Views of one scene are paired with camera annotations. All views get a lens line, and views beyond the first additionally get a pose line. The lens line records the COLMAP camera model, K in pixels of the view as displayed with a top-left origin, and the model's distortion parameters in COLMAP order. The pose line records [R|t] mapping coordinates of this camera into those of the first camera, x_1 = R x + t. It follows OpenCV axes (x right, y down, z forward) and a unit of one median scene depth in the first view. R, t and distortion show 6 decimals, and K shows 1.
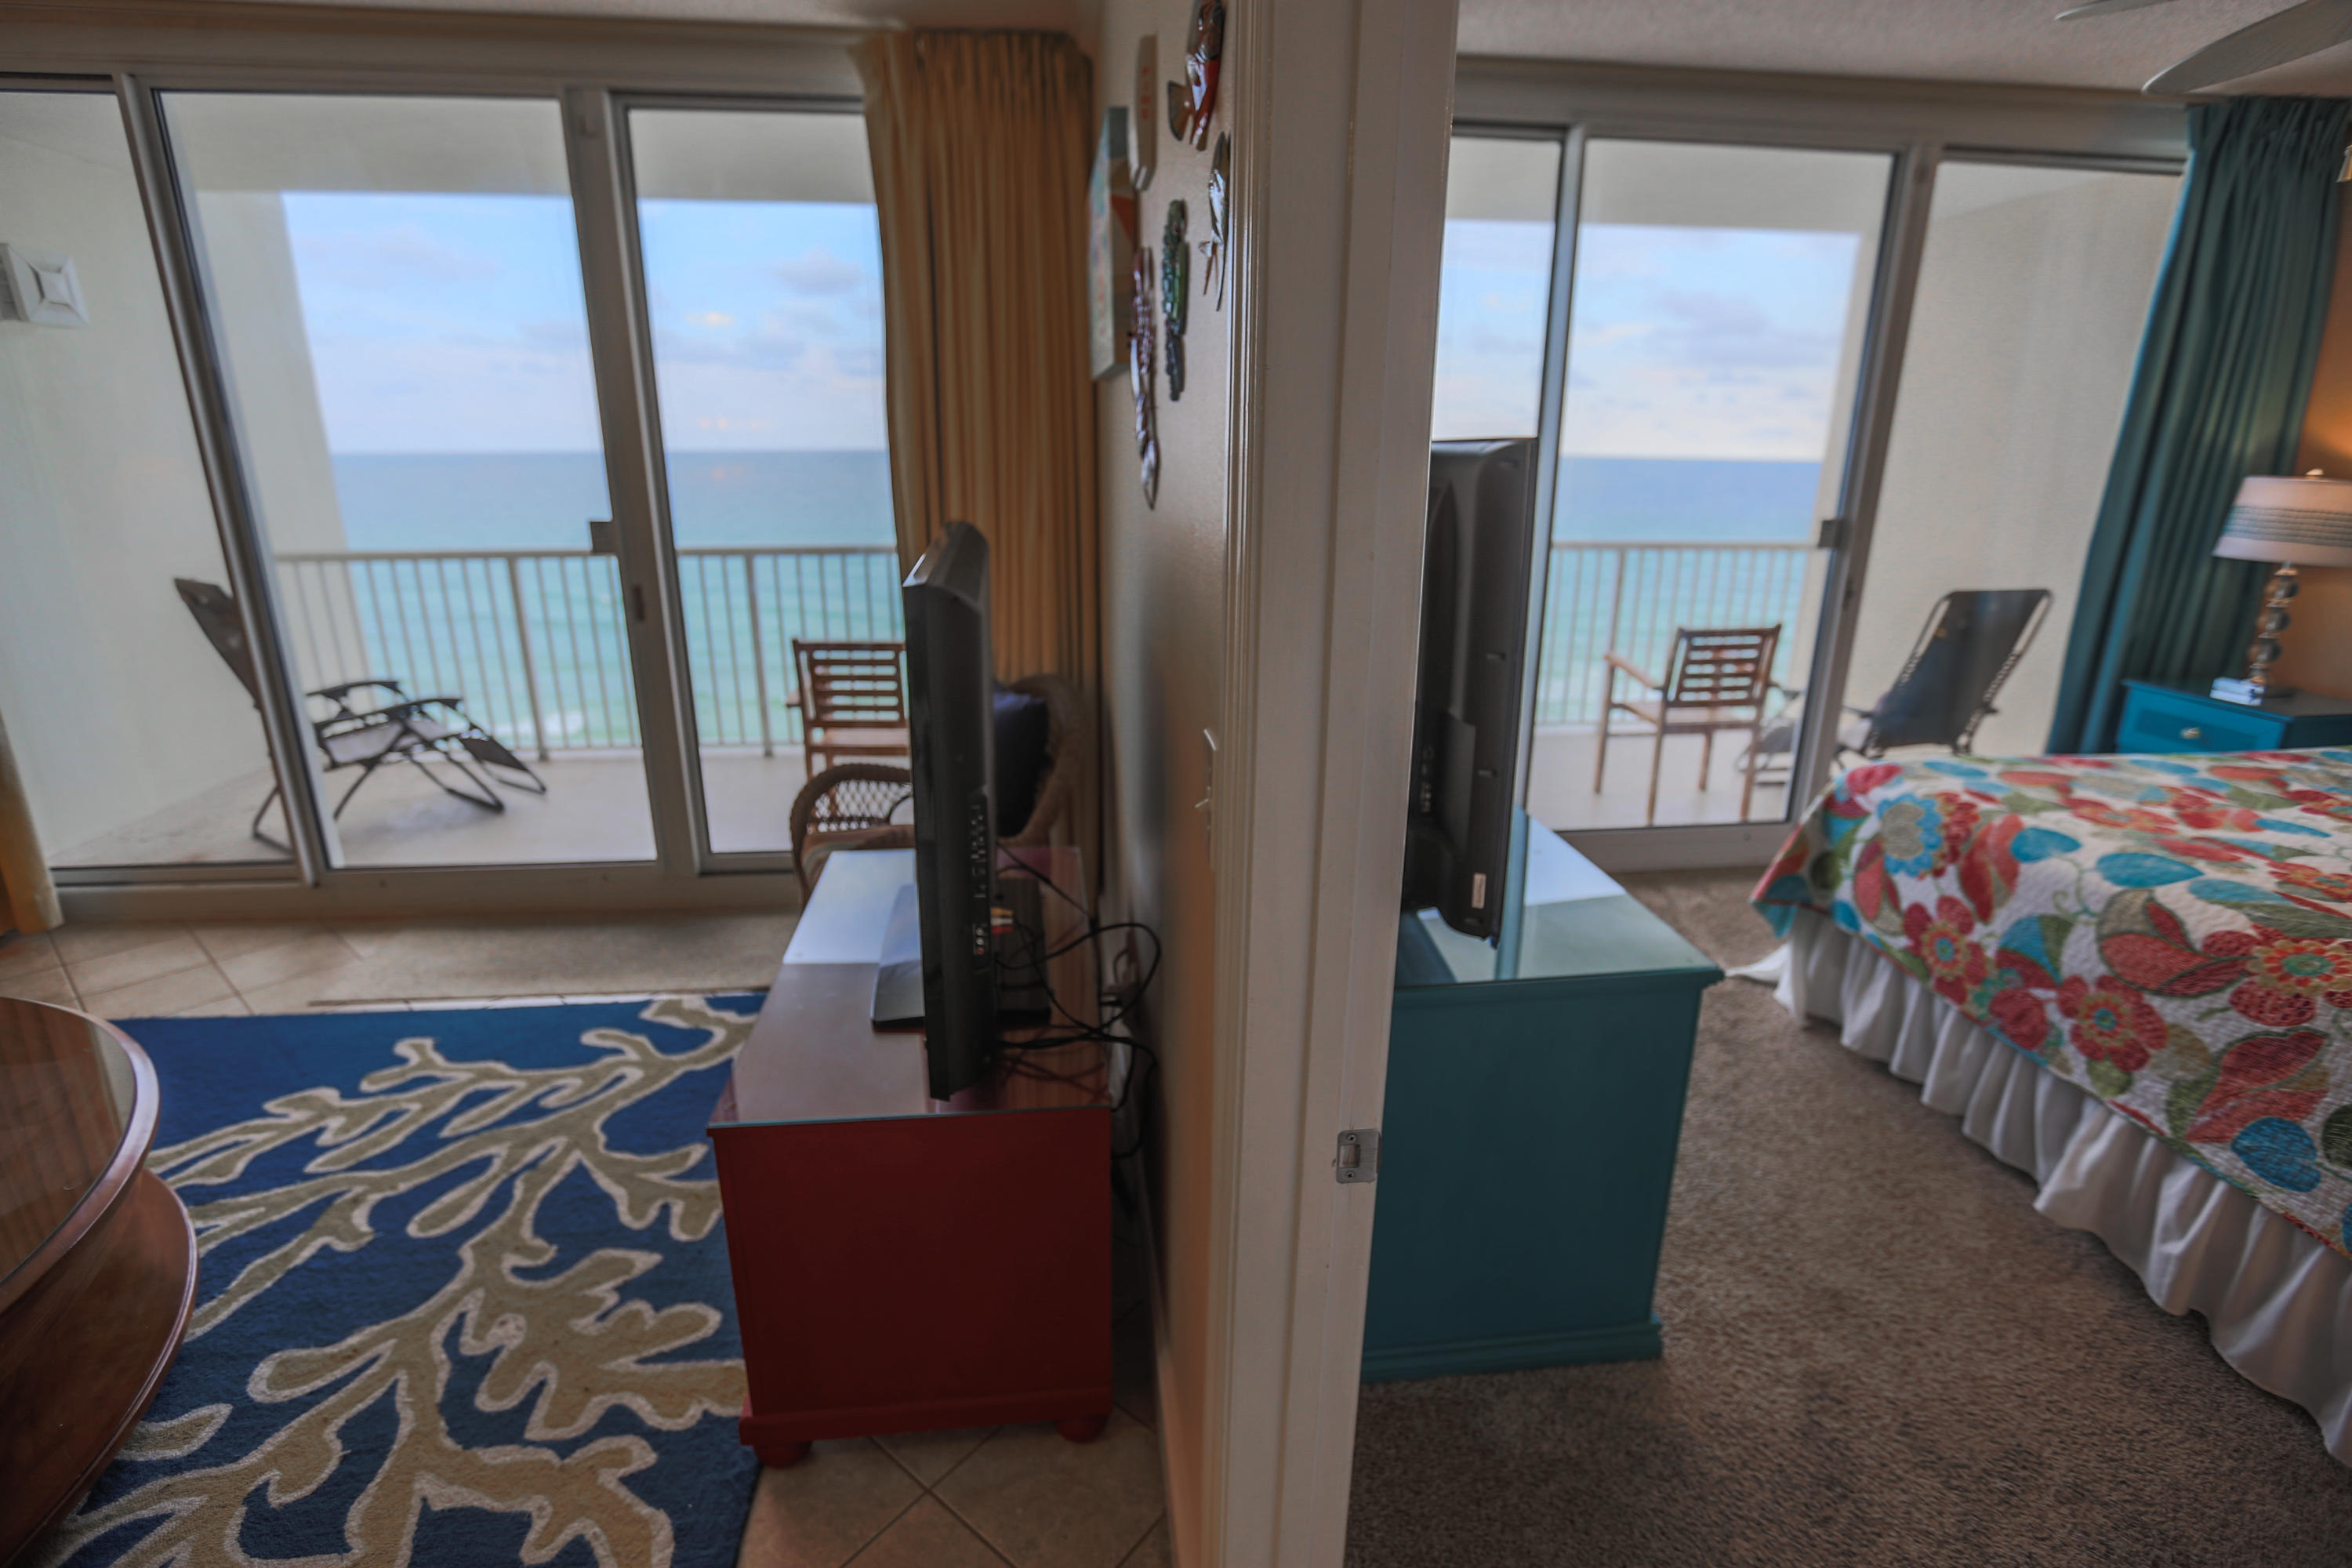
lens RADIAL K [[1089.1, 0, 1172.3], [0, 1089.1, 750.0], [0, 0, 1]] dist [-0.041424, 0.014649]
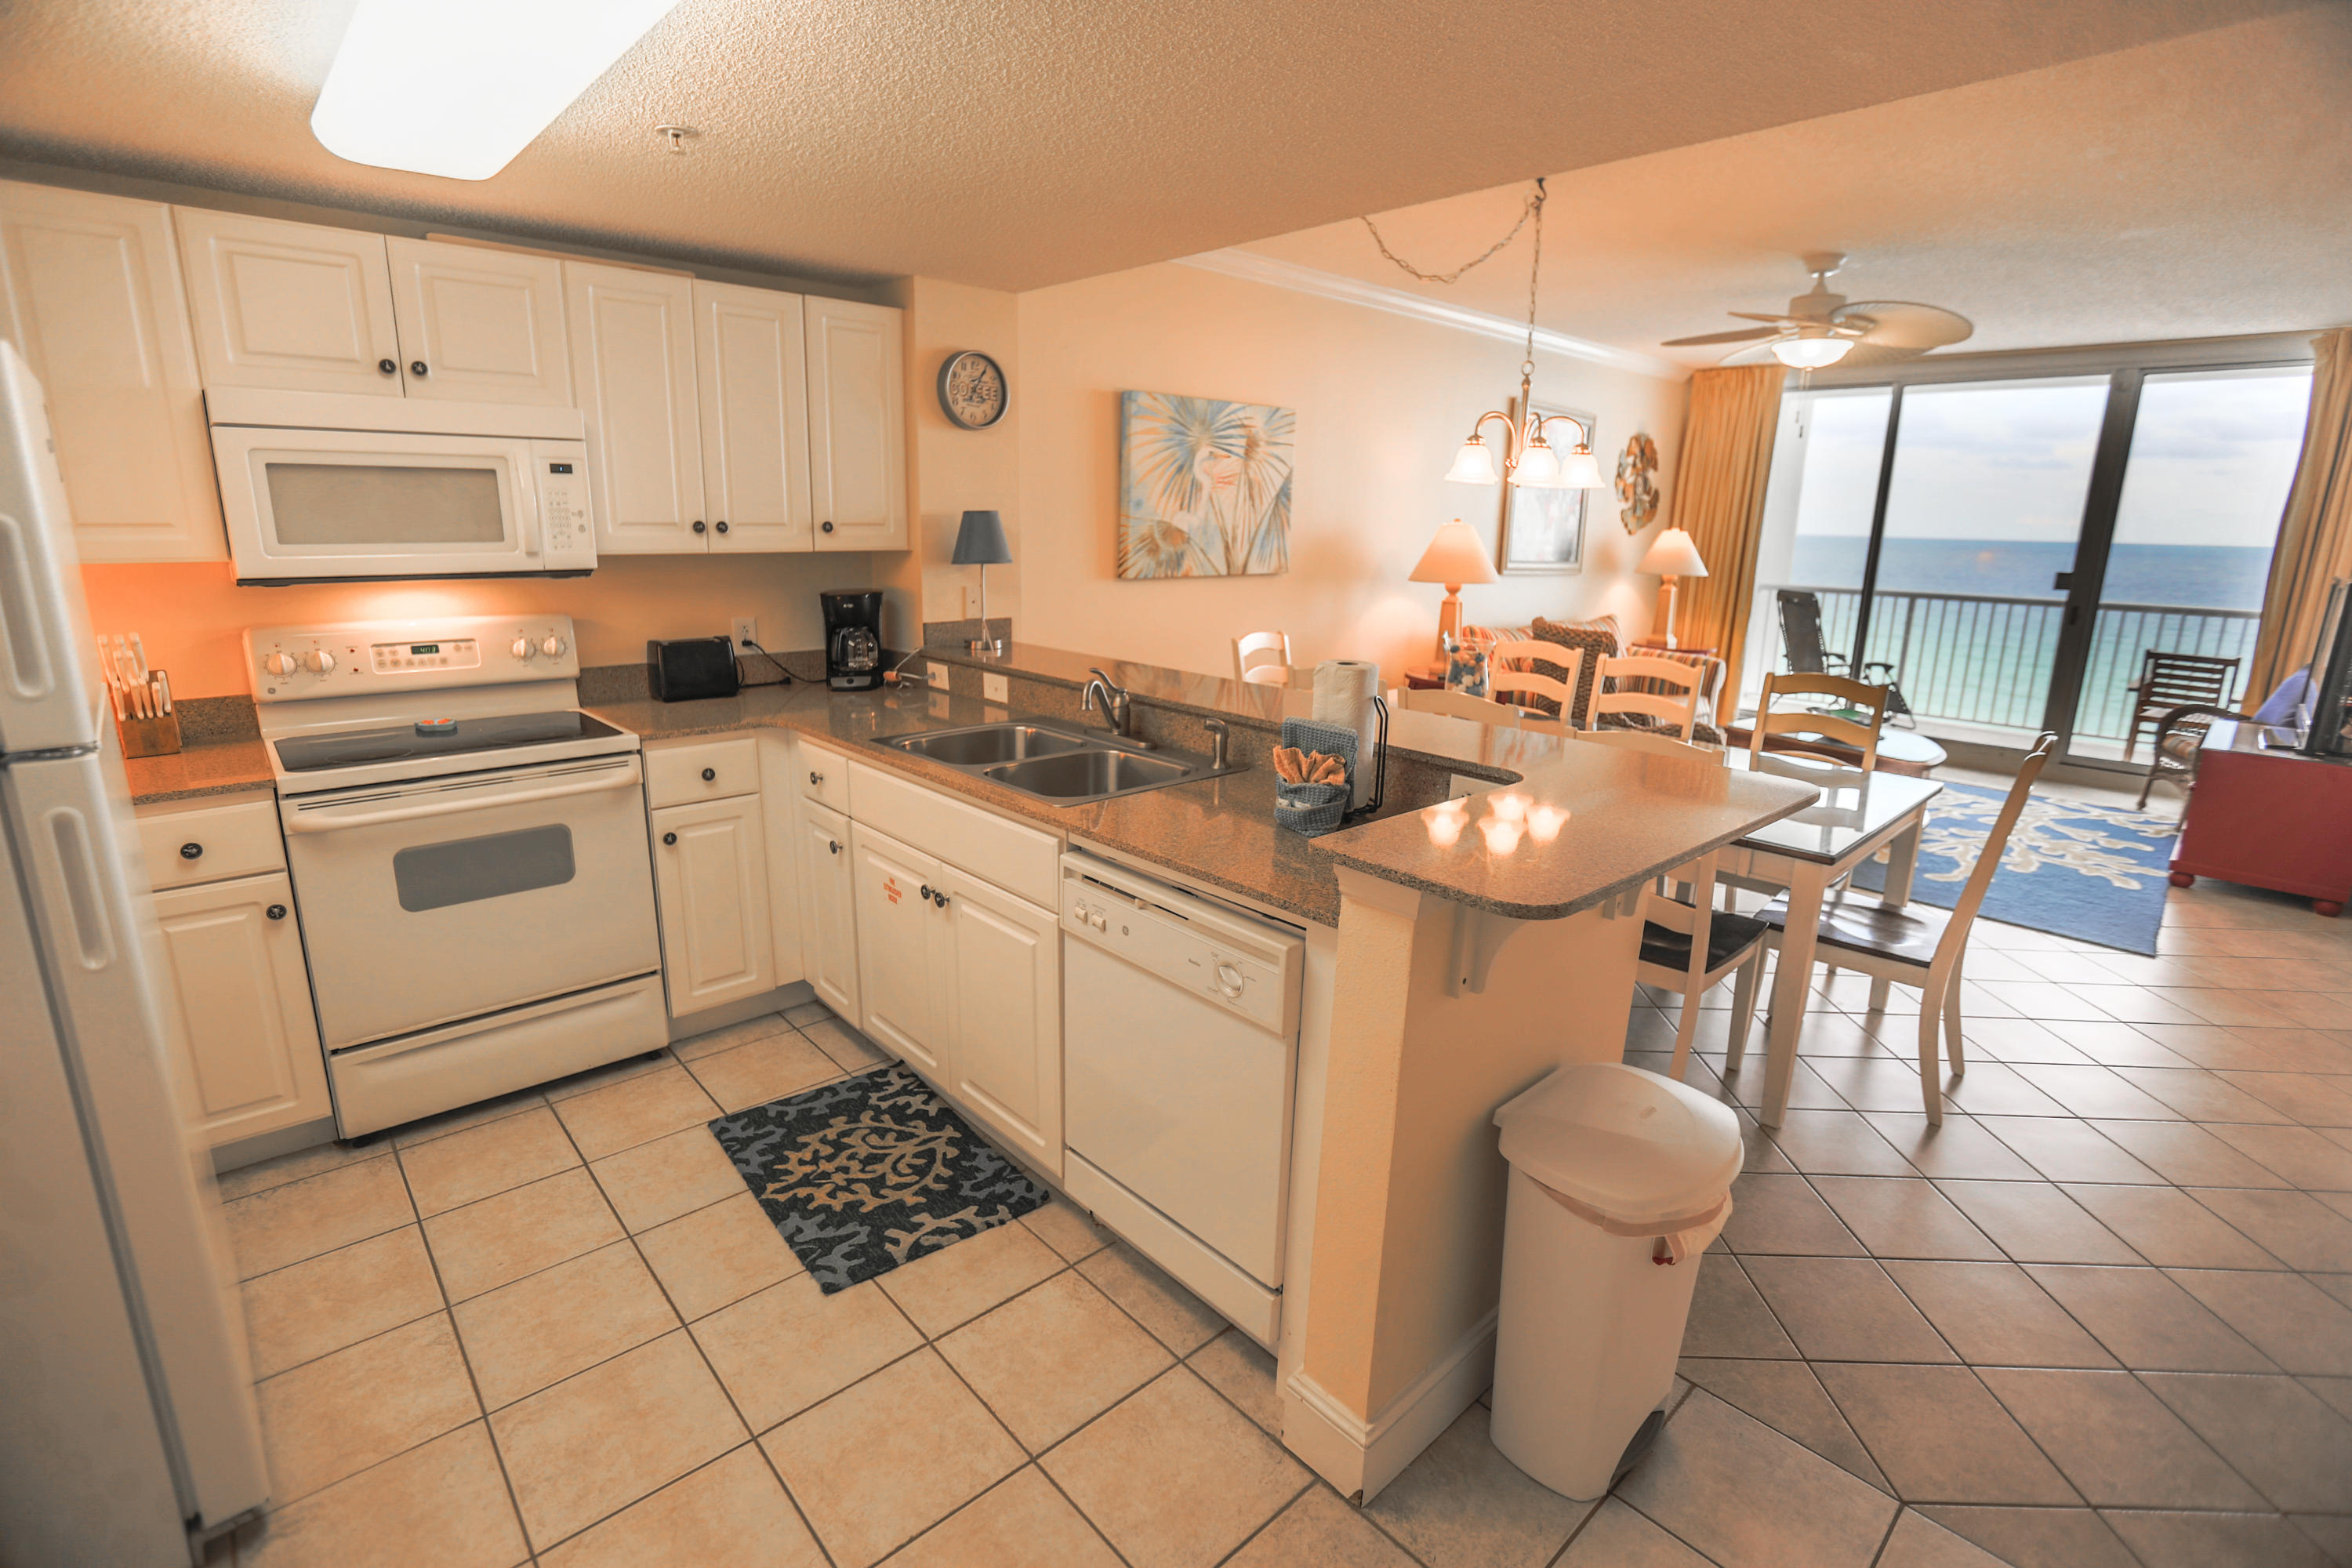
lens RADIAL K [[1089.1, 0, 1173.0], [0, 1089.1, 764.7], [0, 0, 1]] dist [-0.041424, 0.014649]
pose [[0.593539, 0.184146, -0.783455, 0.157183], [-0.231831, 0.971329, 0.052671, 0.625592], [0.770692, 0.150367, 0.619212, -2.199455]]
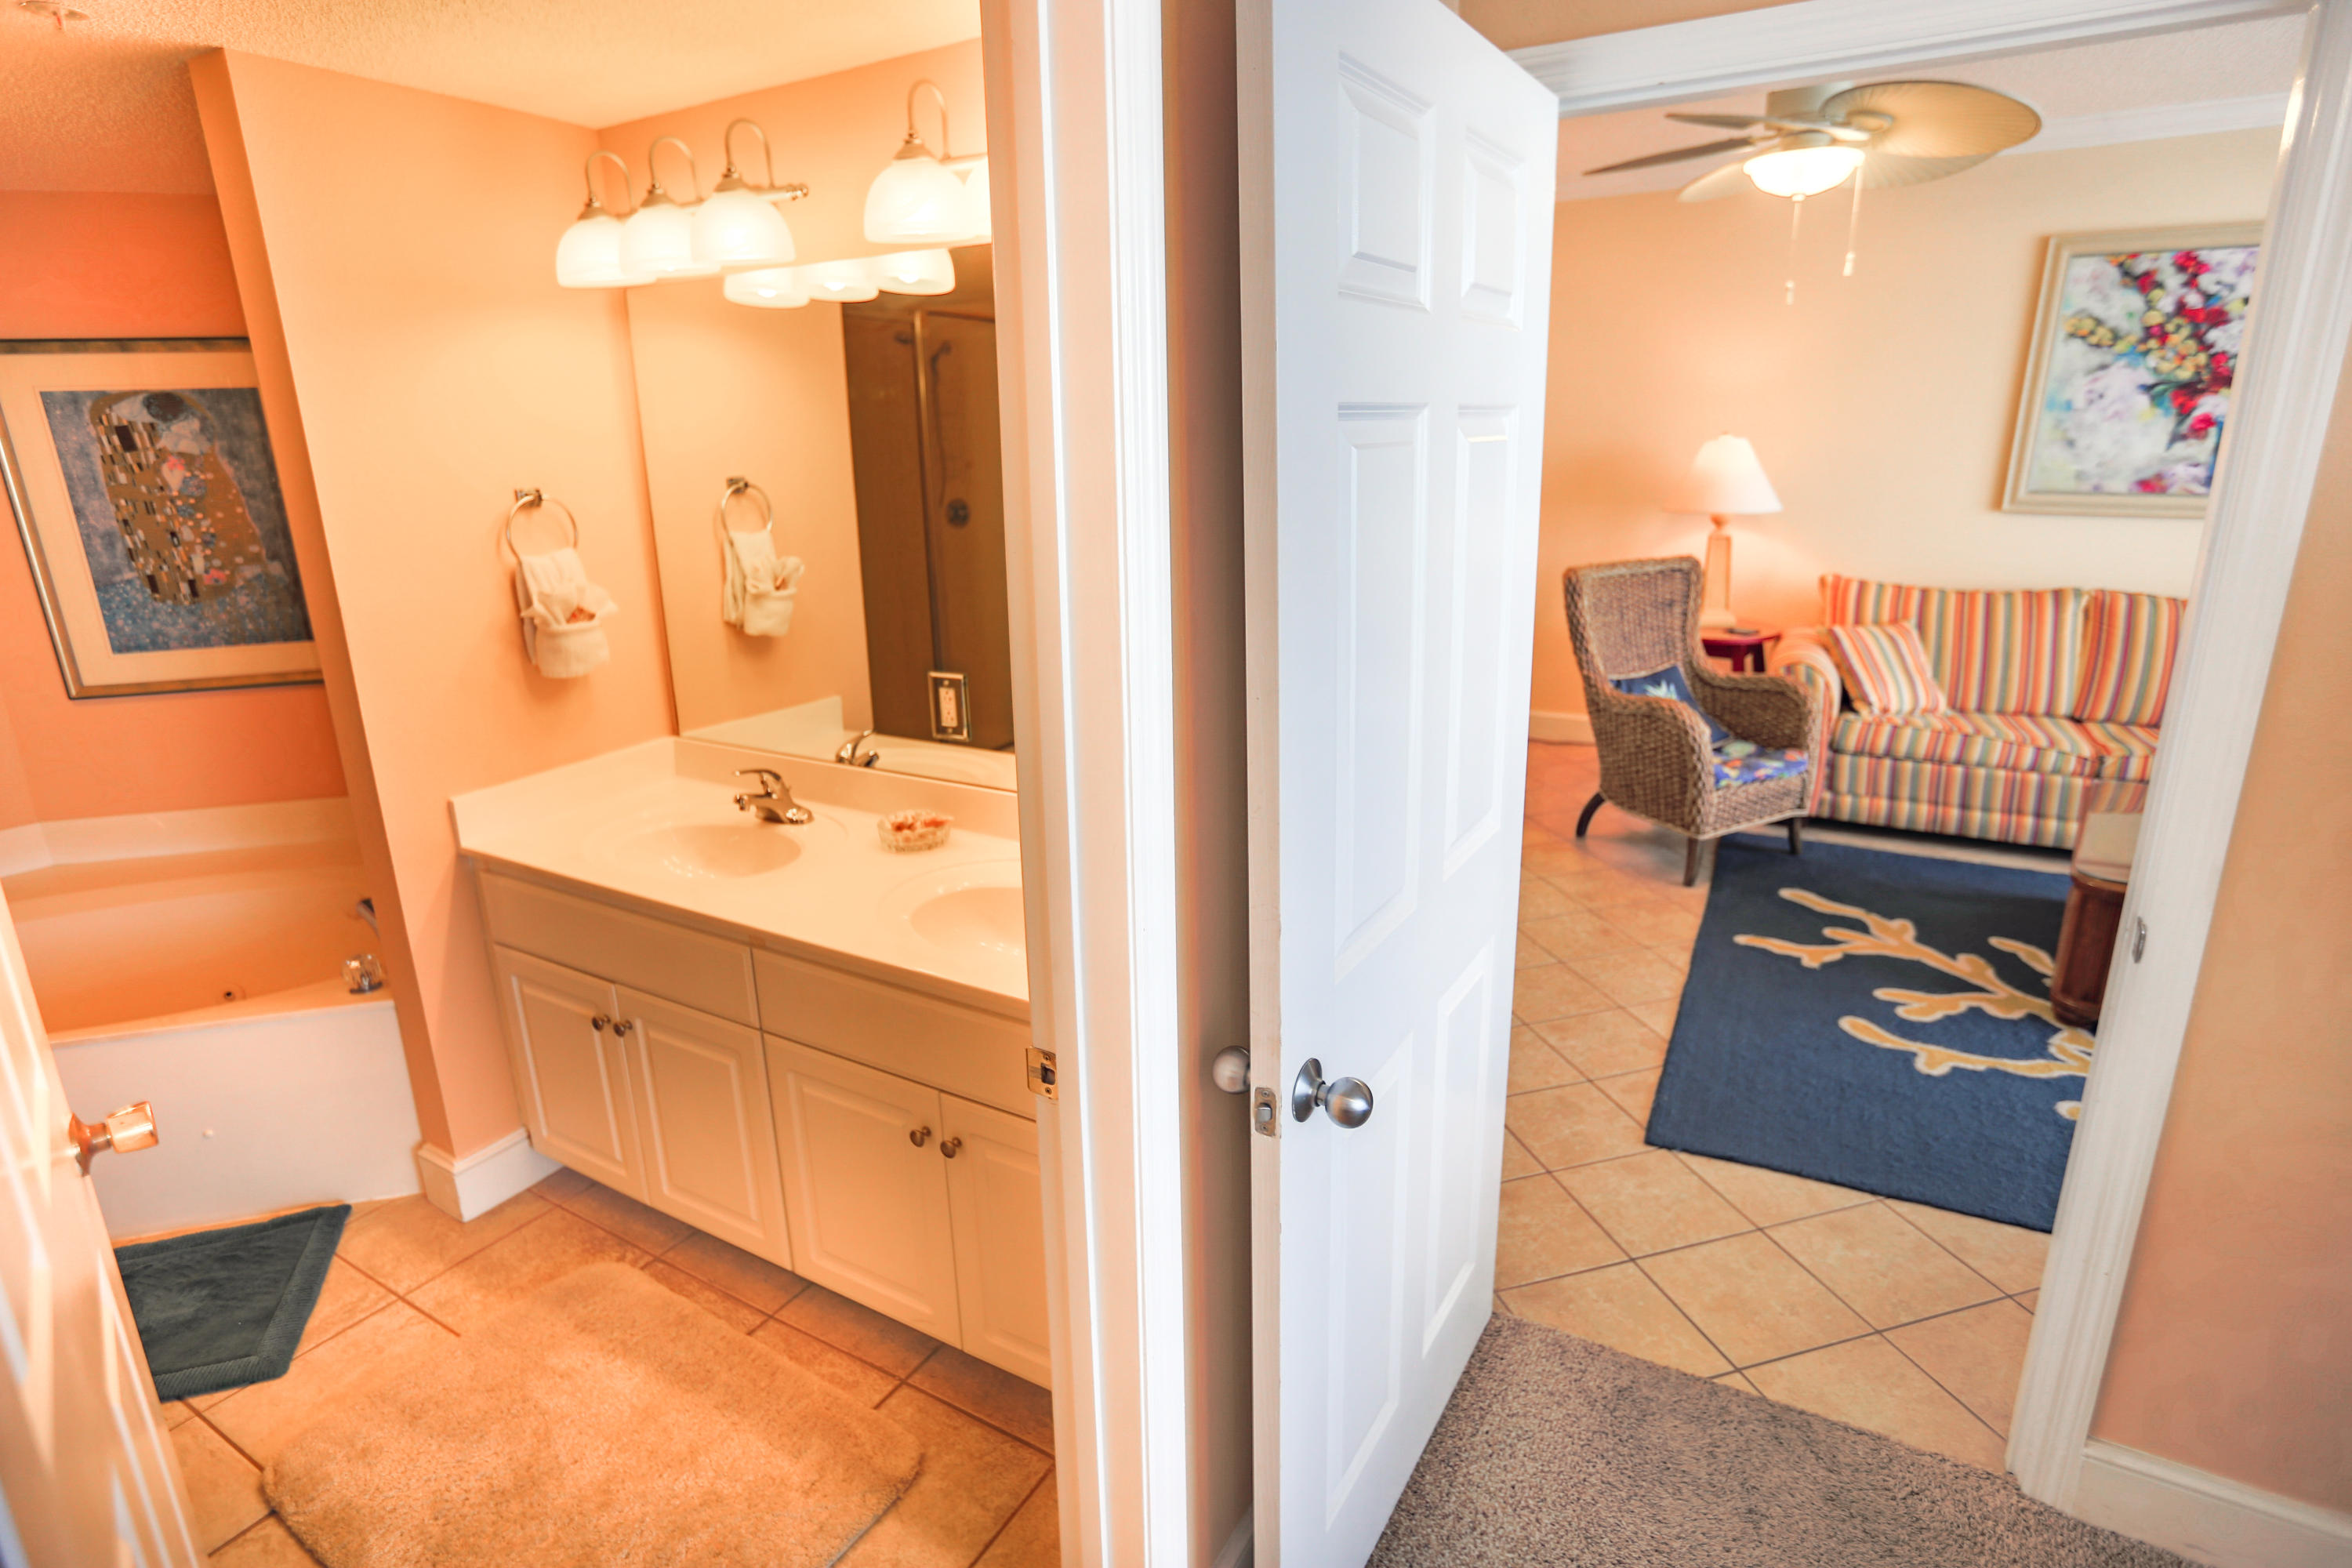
lens RADIAL K [[1244.9, 0, 1168.6], [0, 1244.9, 791.1], [0, 0, 1]] dist [-0.050904, 0.016377]
pose [[-0.586561, 0.237313, -0.774357, 0.997228], [-0.195590, 0.886303, 0.419776, -0.115817], [0.785933, 0.397681, -0.473454, 0.317053]]
